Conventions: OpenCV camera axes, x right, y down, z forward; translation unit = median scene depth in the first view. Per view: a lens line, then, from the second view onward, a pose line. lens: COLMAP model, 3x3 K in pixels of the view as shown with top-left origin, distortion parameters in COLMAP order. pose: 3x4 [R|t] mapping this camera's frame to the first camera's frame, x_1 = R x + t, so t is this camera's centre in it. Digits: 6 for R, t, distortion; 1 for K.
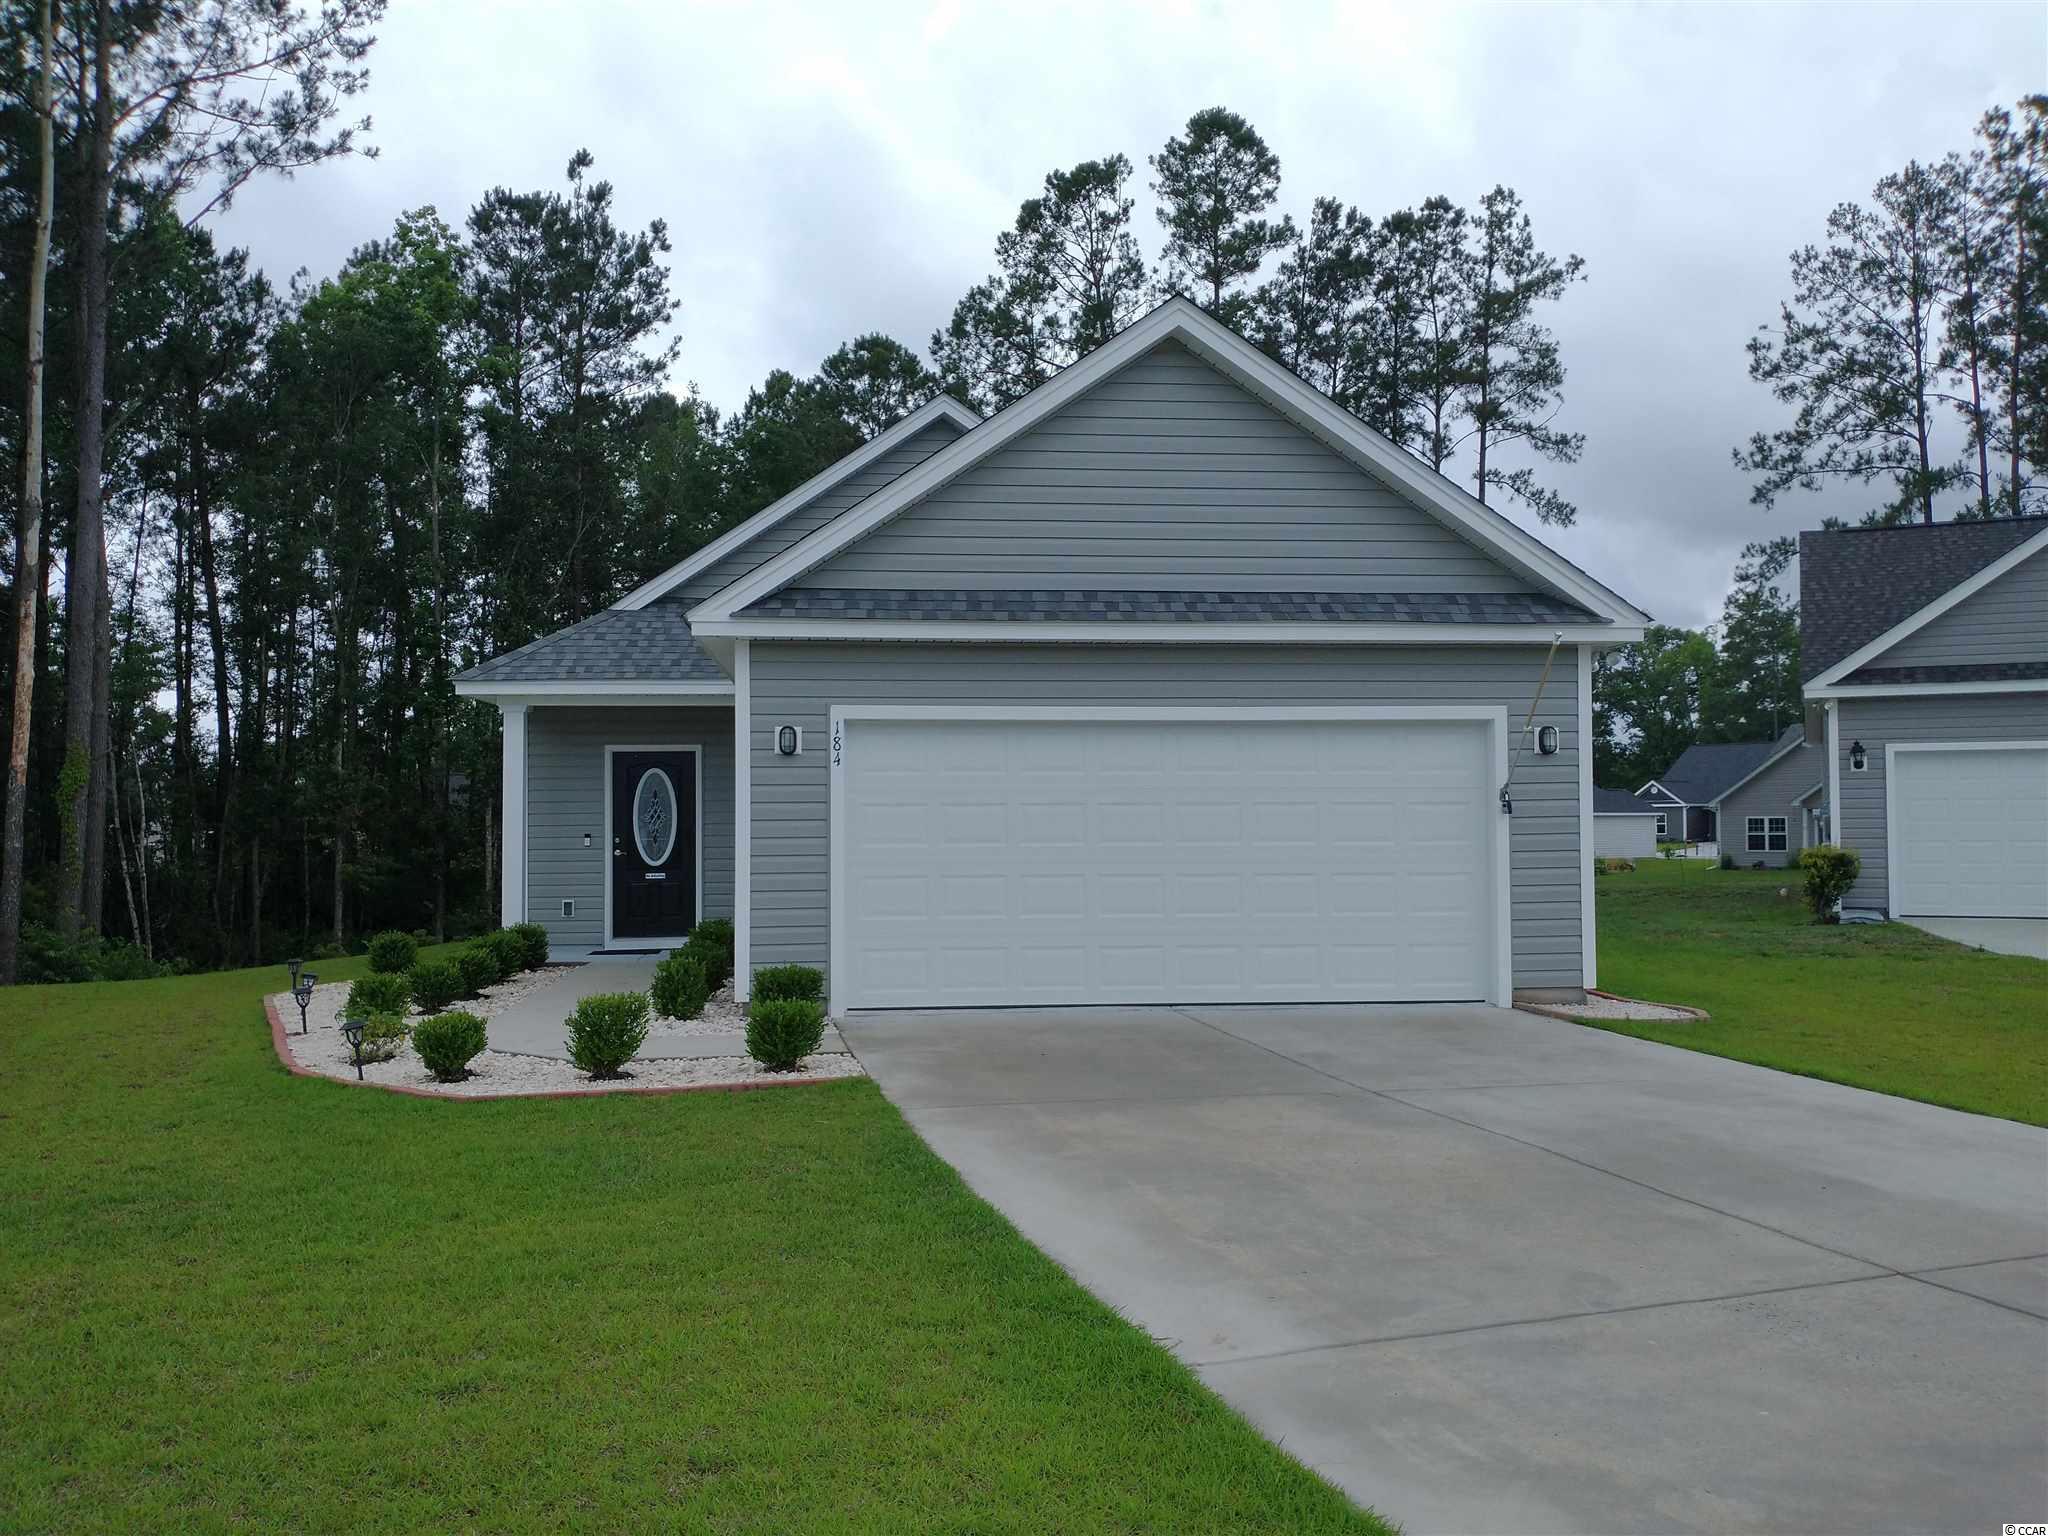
lens RADIAL K [[1637.4, 0, 1031.2], [0, 1637.4, 835.1], [0, 0, 1]] dist [0.010484, 0.011370]
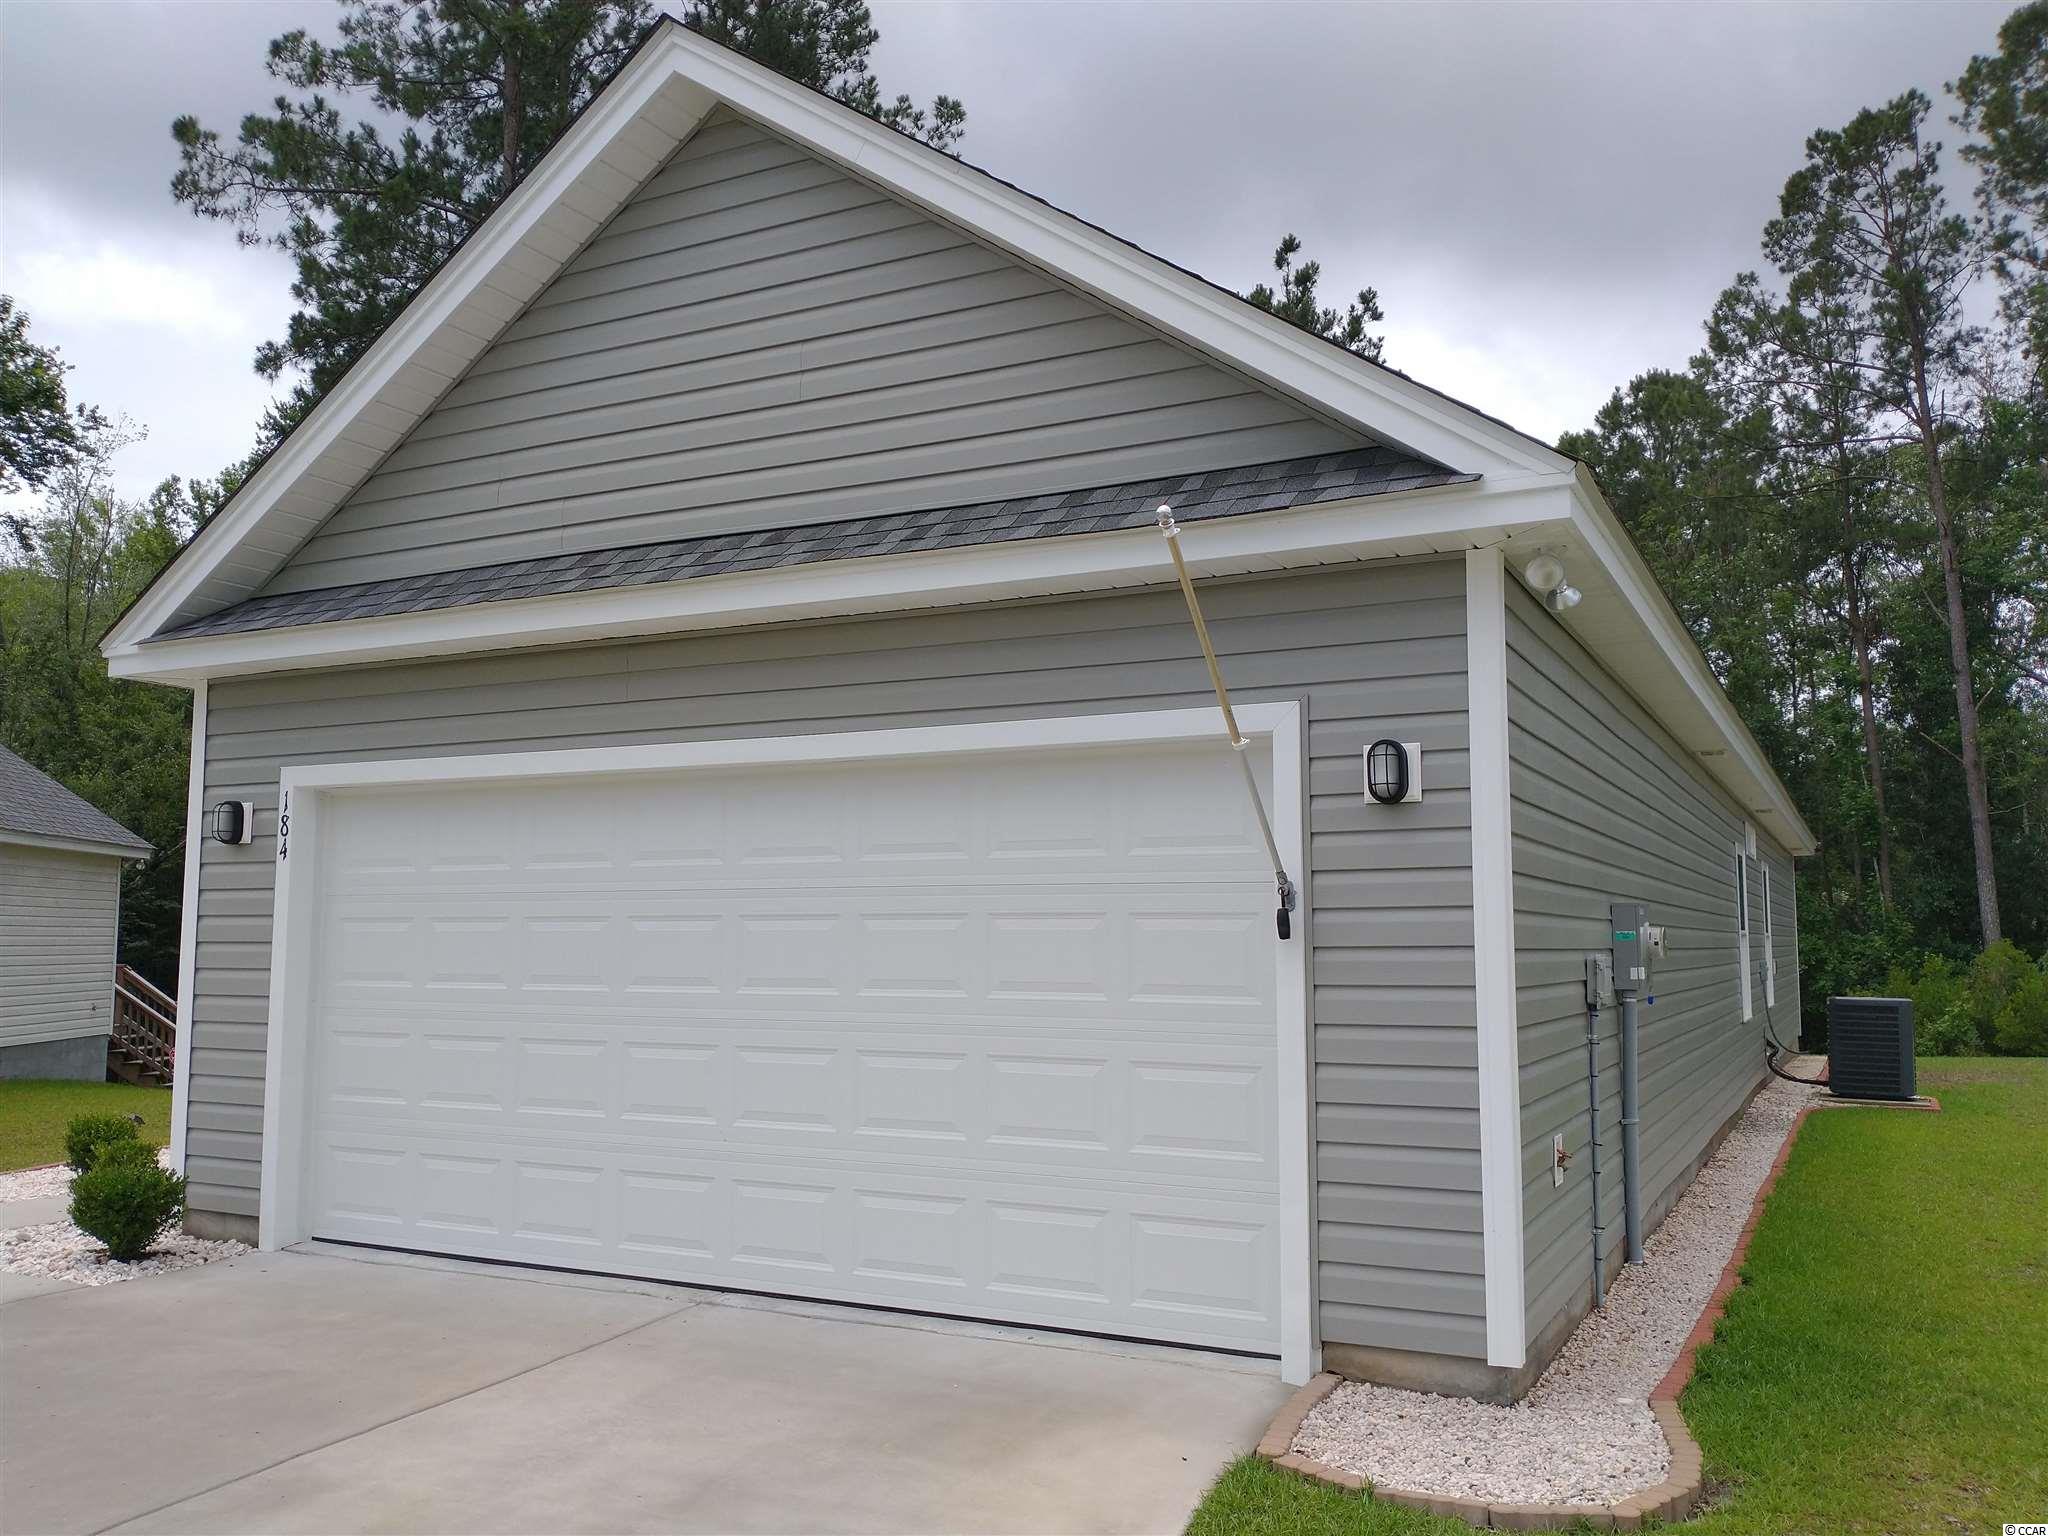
lens RADIAL K [[1659.1, 0, 1031.8], [0, 1659.1, 754.1], [0, 0, 1]] dist [-0.016706, -0.005471]
pose [[0.836897, -0.051221, -0.544958, 0.112694], [-0.013103, 0.993452, -0.113498, -0.003066], [0.547203, 0.102126, 0.830746, 0.140177]]
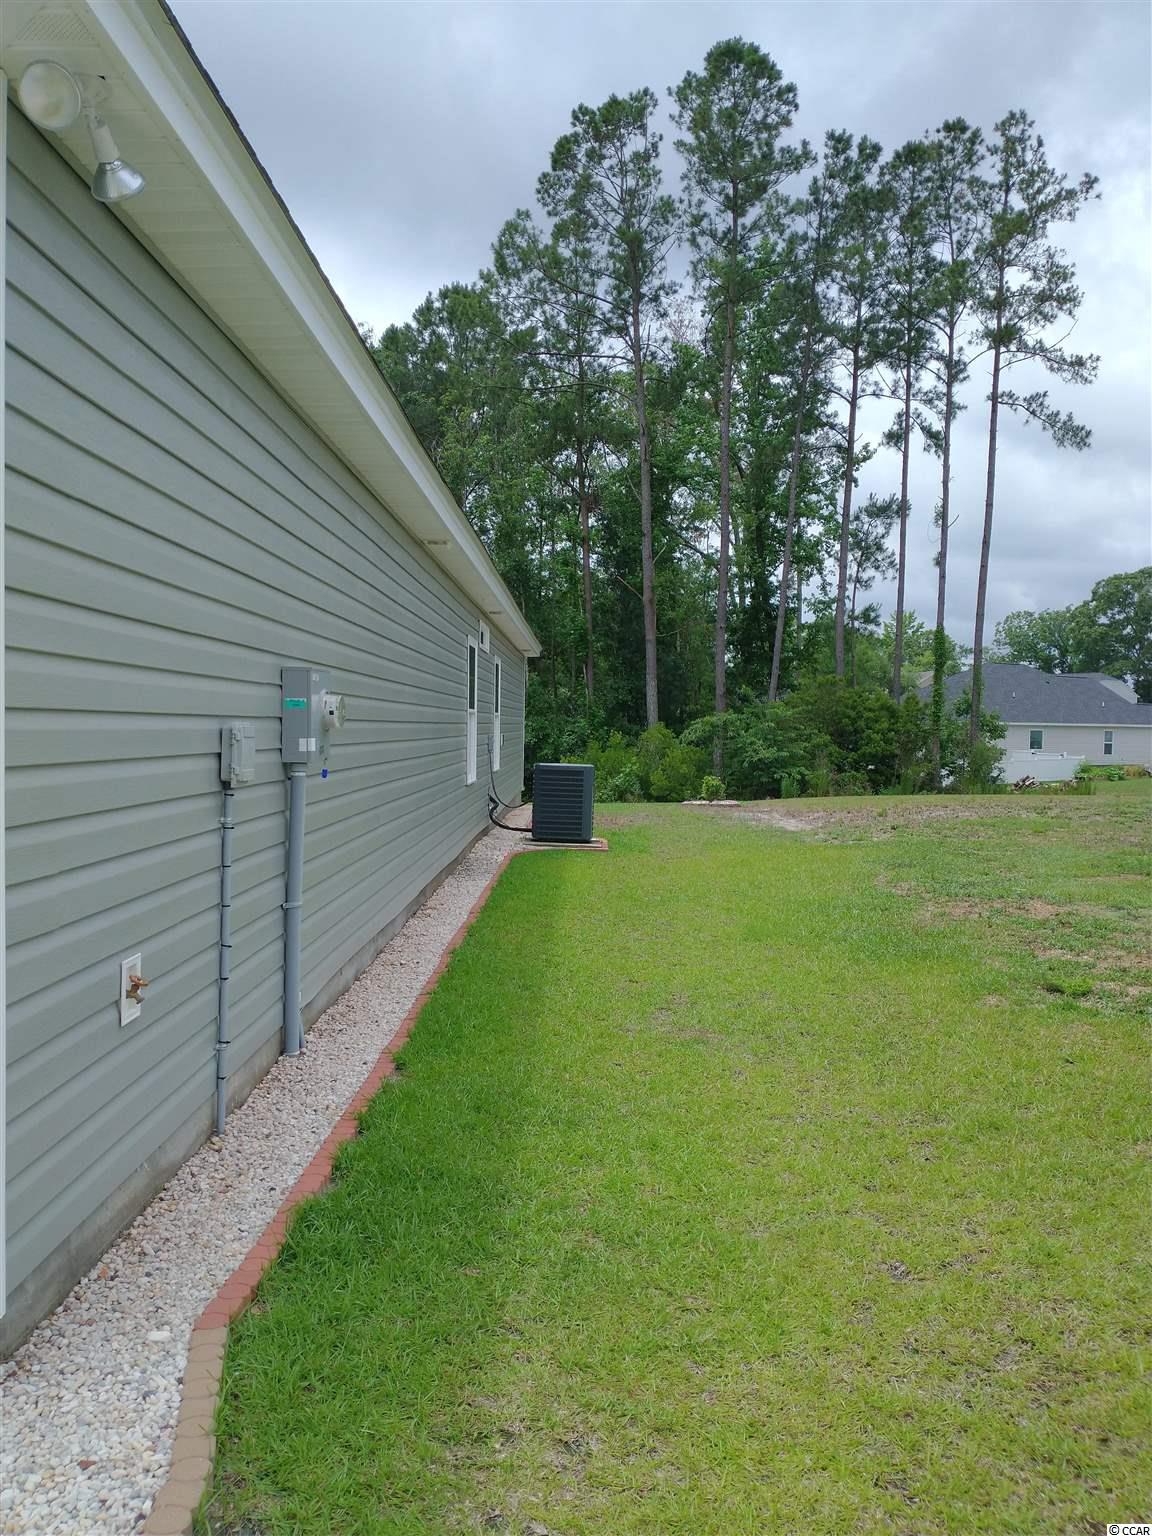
lens RADIAL K [[1244.3, 0, 576.0], [0, 1244.3, 768.0], [0, 0, 1]] dist [-0.016706, -0.005471]
pose [[0.993057, 0.026637, -0.114576, 0.109994], [-0.023421, 0.999296, 0.029323, -0.002708], [0.115276, -0.026436, 0.992982, 0.191906]]
